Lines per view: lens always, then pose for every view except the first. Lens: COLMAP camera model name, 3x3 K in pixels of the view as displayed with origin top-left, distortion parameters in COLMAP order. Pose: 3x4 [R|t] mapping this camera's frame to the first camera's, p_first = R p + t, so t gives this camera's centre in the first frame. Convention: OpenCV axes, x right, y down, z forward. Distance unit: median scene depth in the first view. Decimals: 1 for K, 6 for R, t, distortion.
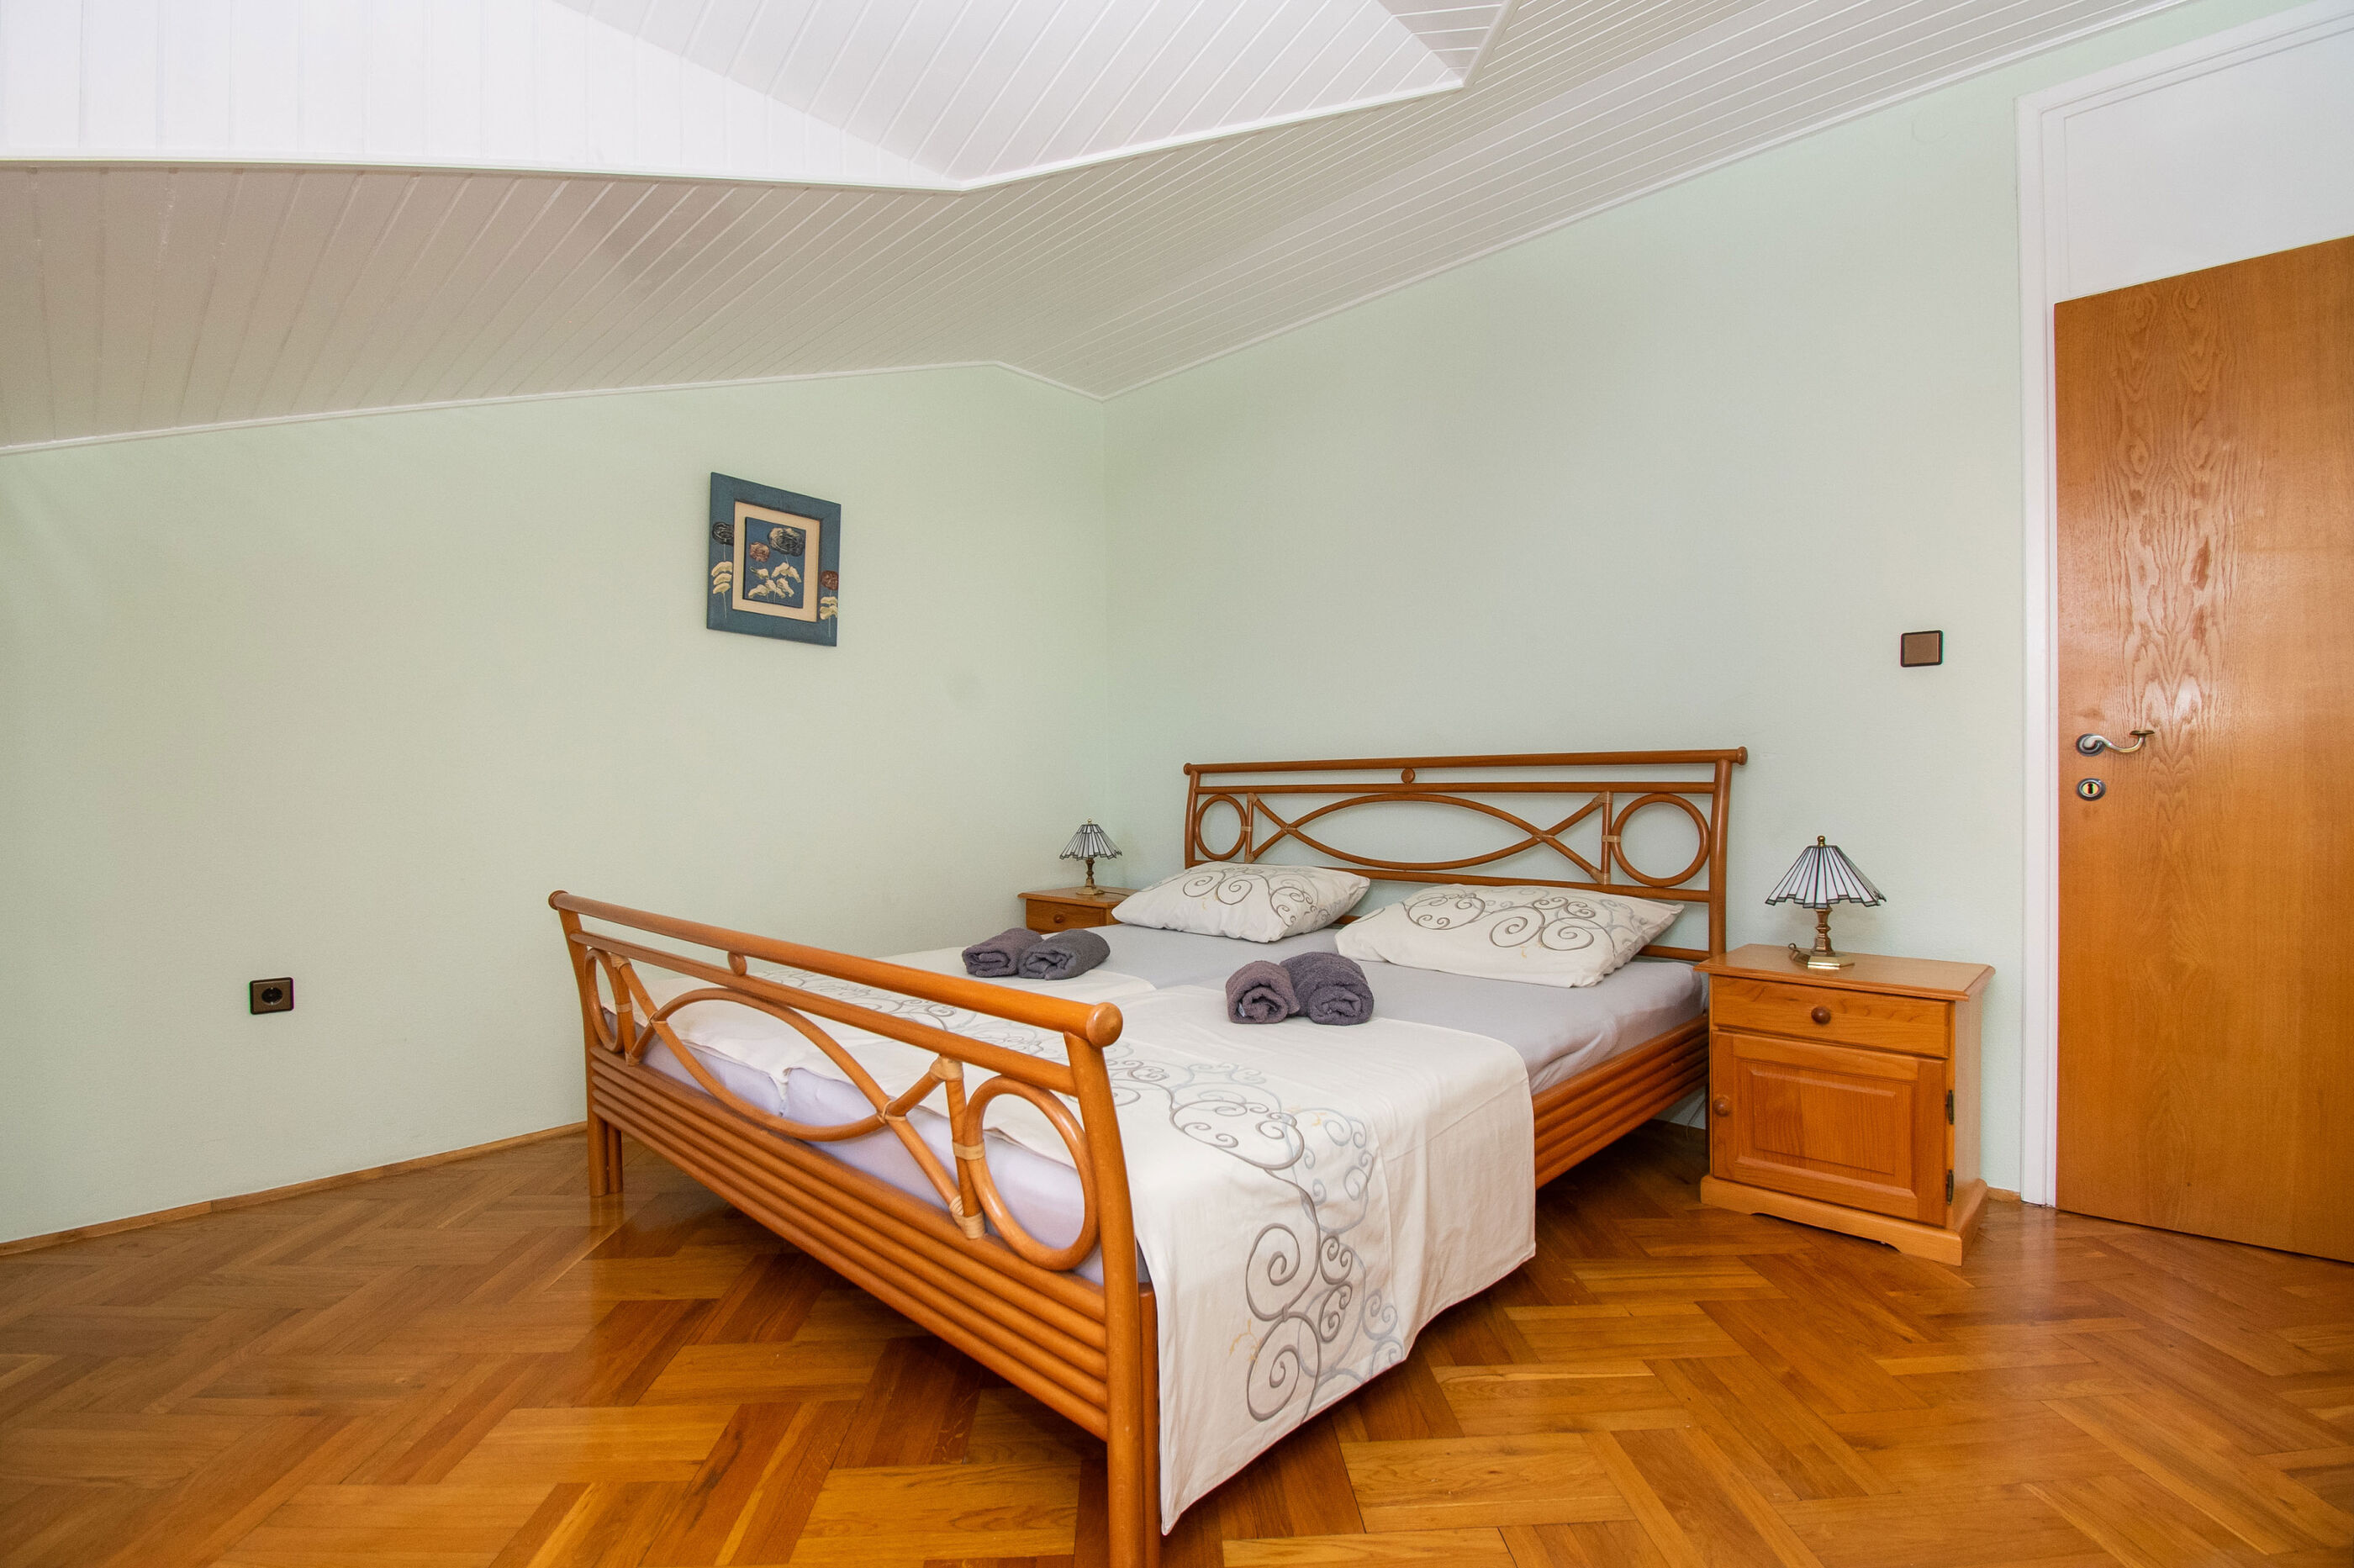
lens RADIAL K [[1057.5, 0, 1130.1], [0, 1057.5, 783.0], [0, 0, 1]] dist [0.004106, -0.016871]
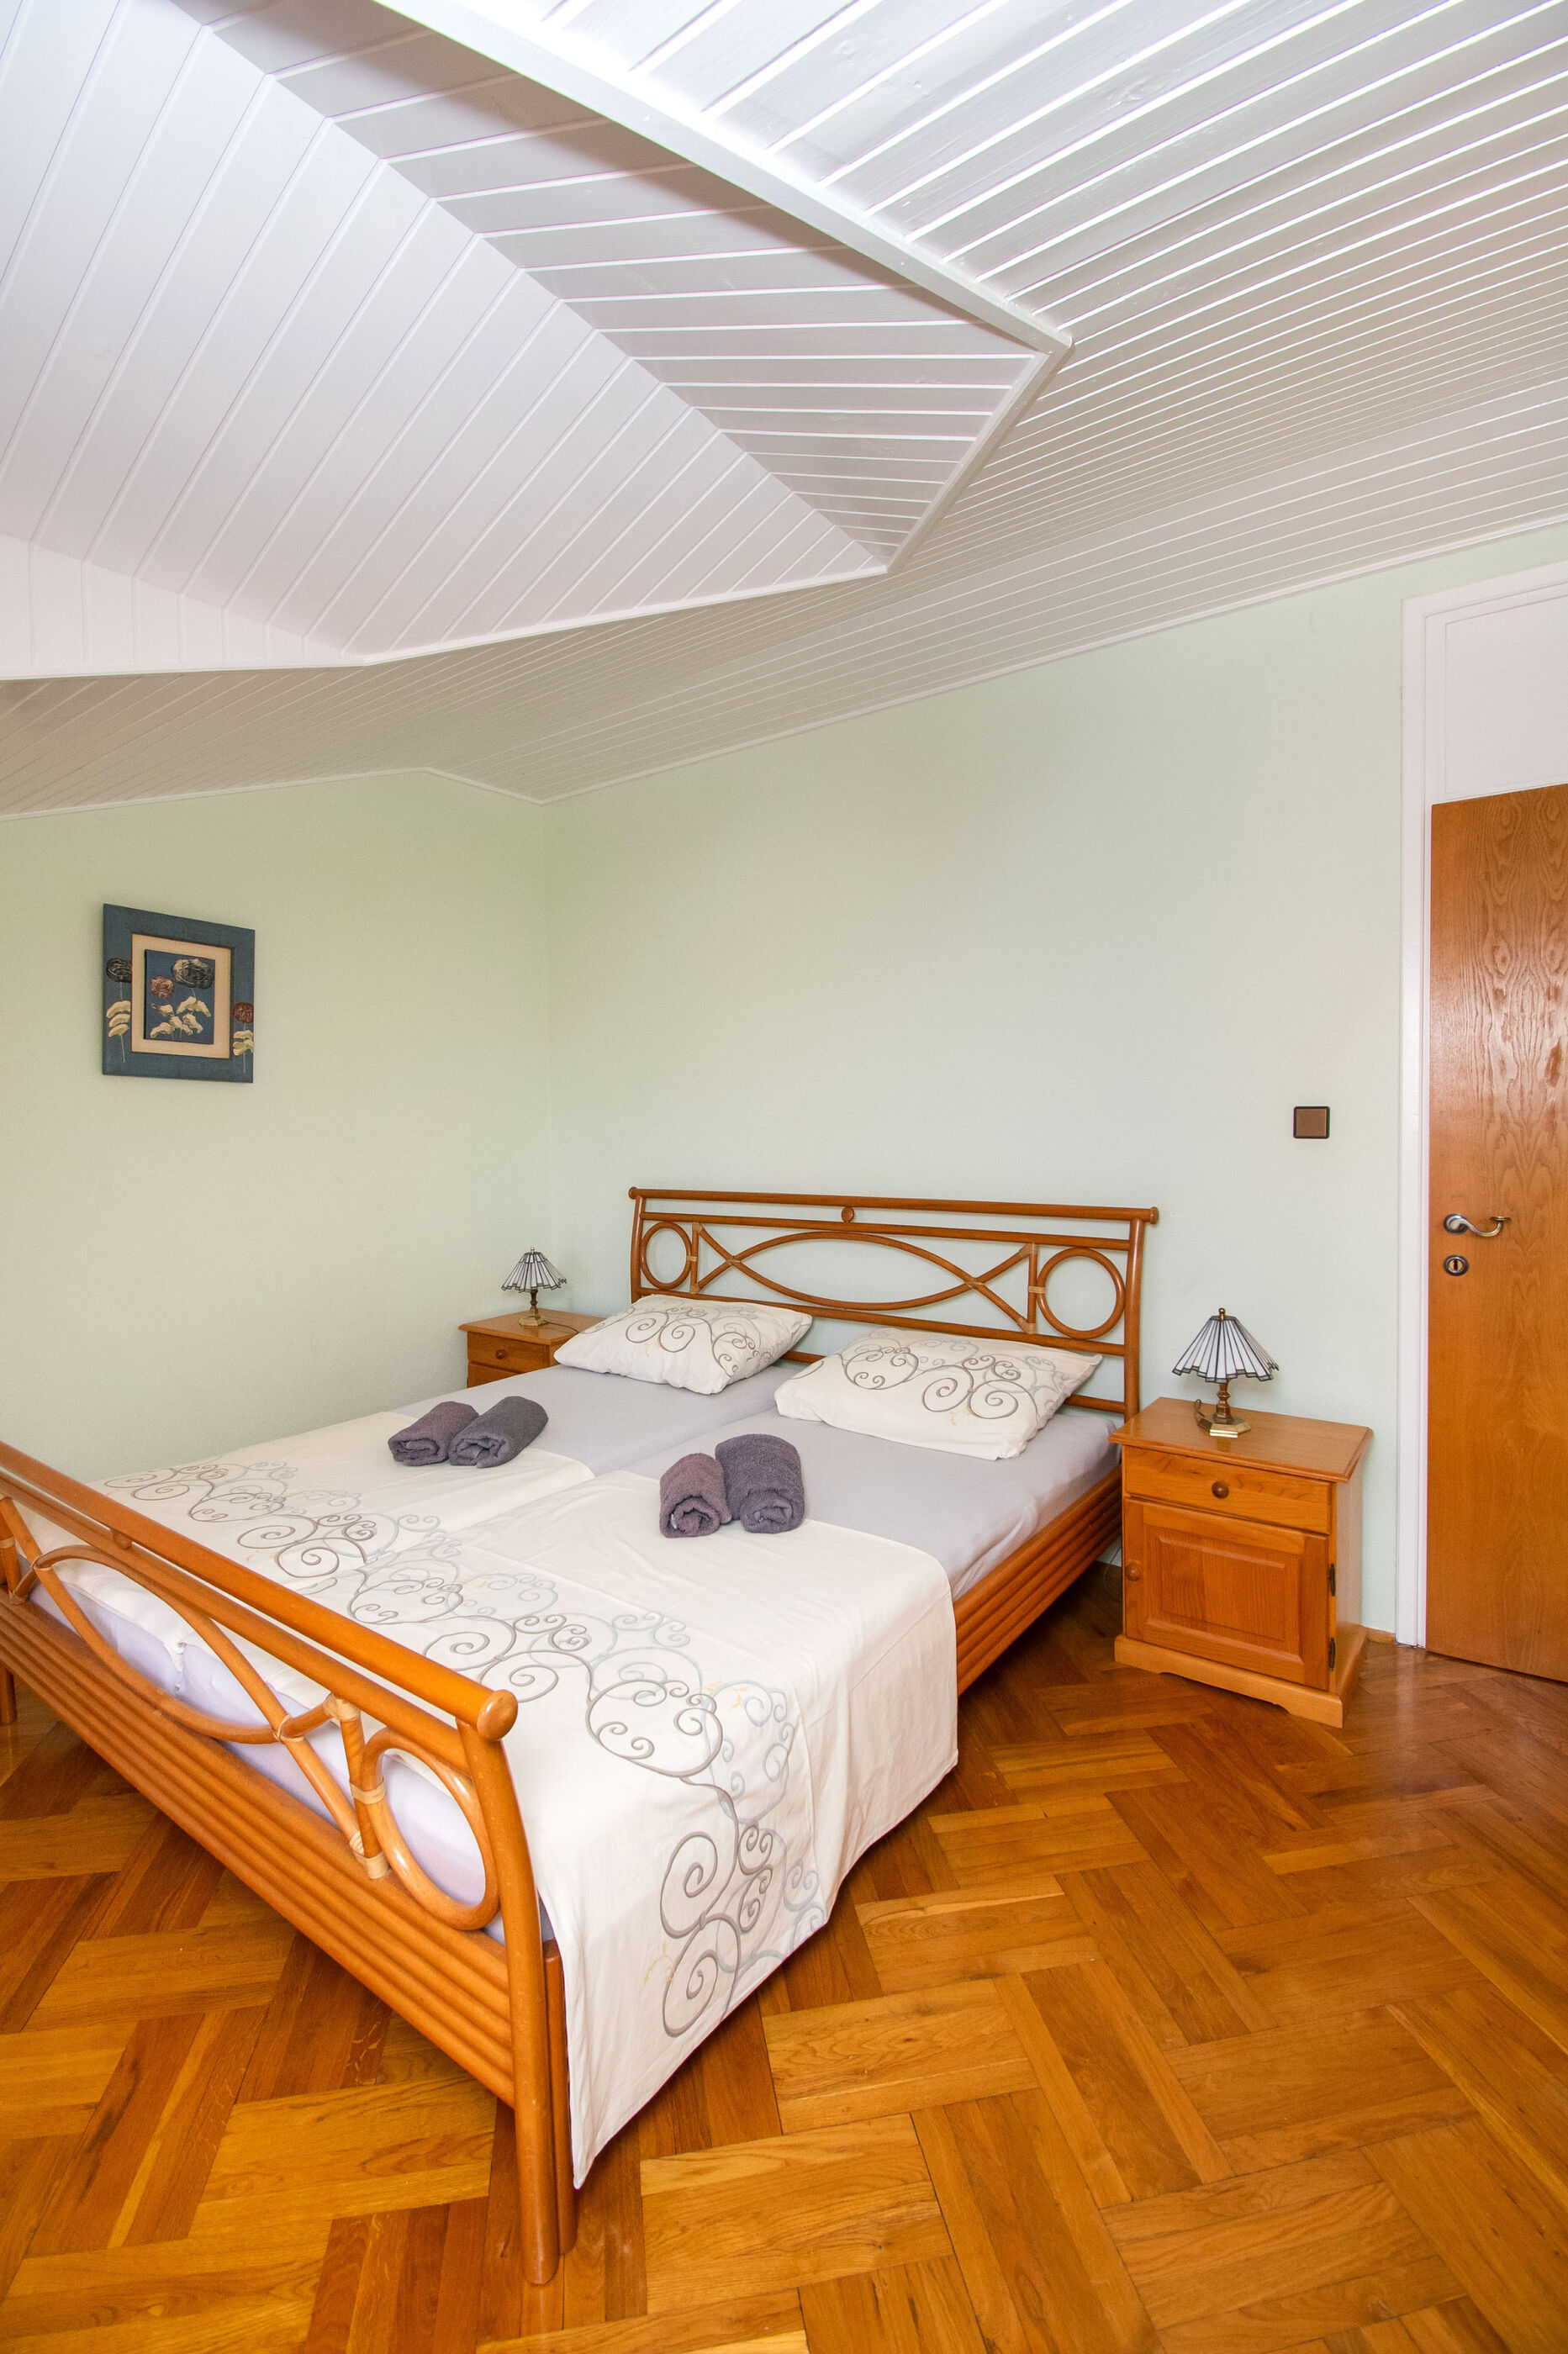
lens RADIAL K [[1057.5, 0, 733.3], [0, 1057.5, 1135.6], [0, 0, 1]] dist [0.004106, -0.016871]
pose [[0.991434, -0.015907, 0.129633, 0.037300], [0.012624, 0.999579, 0.026111, -0.165972], [-0.129994, -0.024251, 0.991218, 0.020826]]
